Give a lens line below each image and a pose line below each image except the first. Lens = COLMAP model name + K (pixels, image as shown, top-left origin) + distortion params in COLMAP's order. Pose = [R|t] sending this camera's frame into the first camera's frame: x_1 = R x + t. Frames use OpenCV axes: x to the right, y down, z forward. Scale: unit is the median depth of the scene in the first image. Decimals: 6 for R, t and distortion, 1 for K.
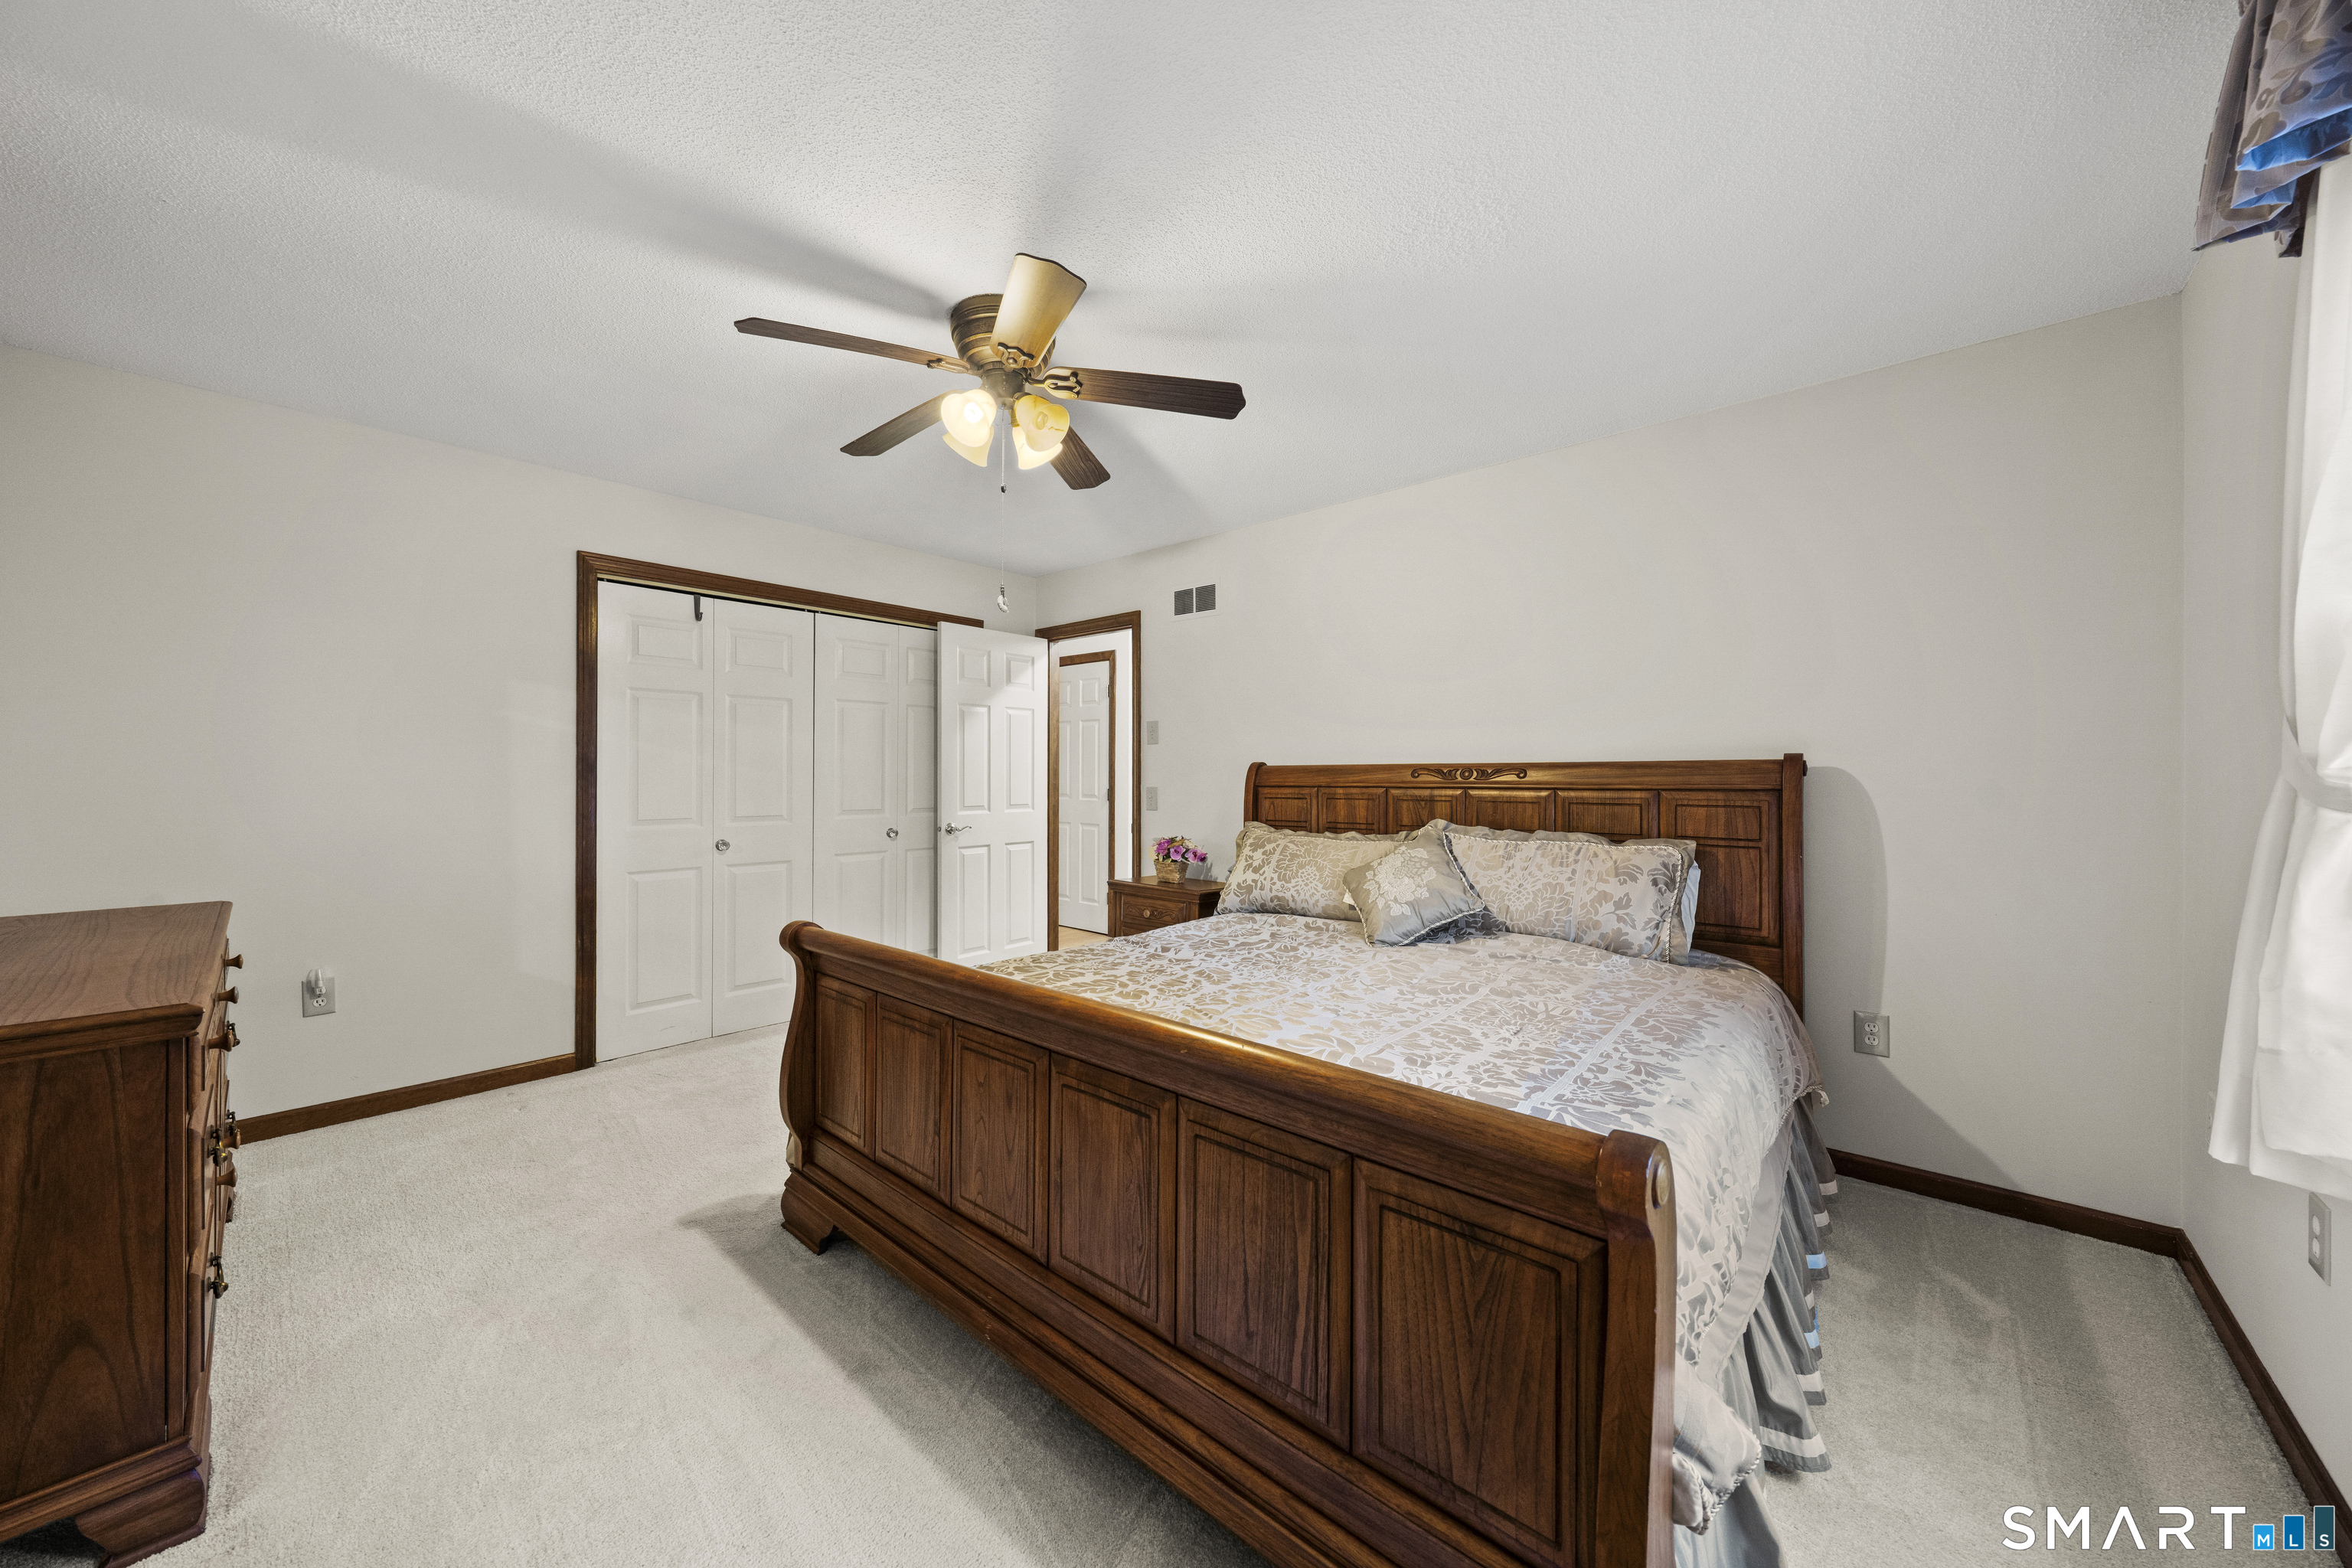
lens RADIAL K [[819.3, 0, 1174.5], [0, 819.3, 766.9], [0, 0, 1]] dist [-0.001944, -0.000116]
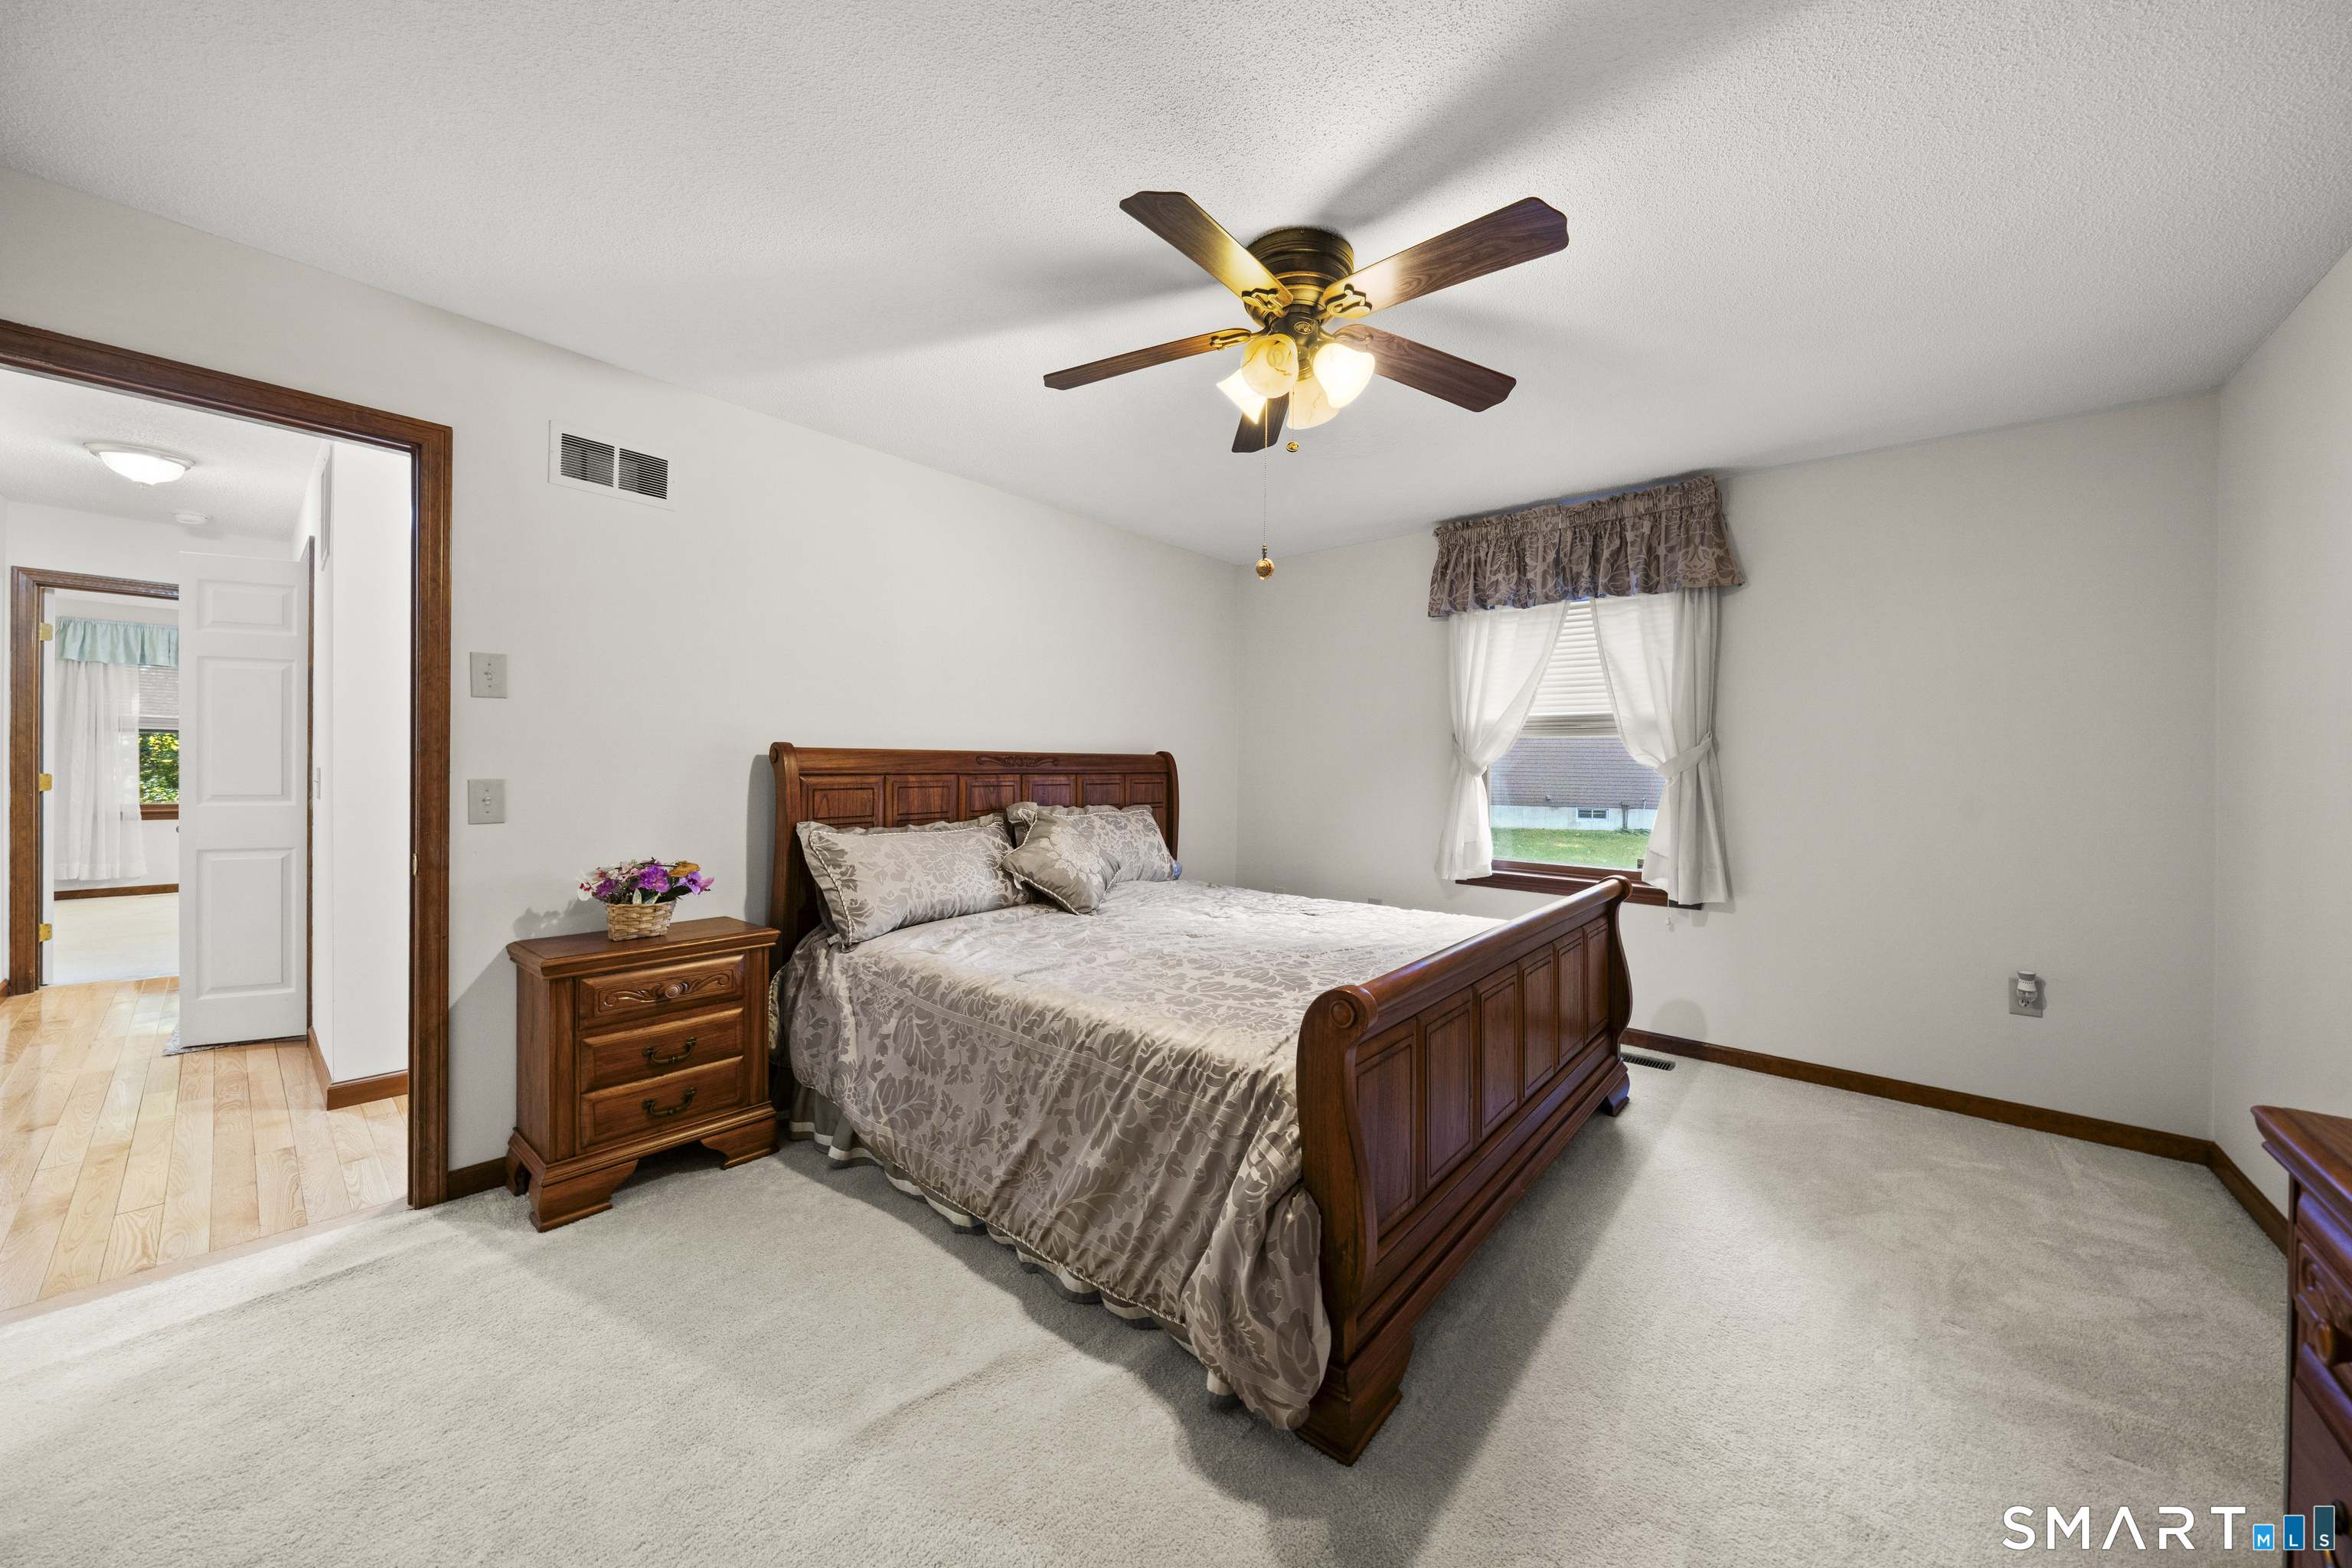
lens RADIAL K [[819.3, 0, 1174.5], [0, 819.3, 766.9], [0, 0, 1]] dist [-0.001944, -0.000116]
pose [[-0.013330, 0.001564, 0.999910, -0.704408], [-0.014873, 0.999888, -0.001762, 0.013604], [-0.999801, -0.014895, -0.013305, 0.723752]]
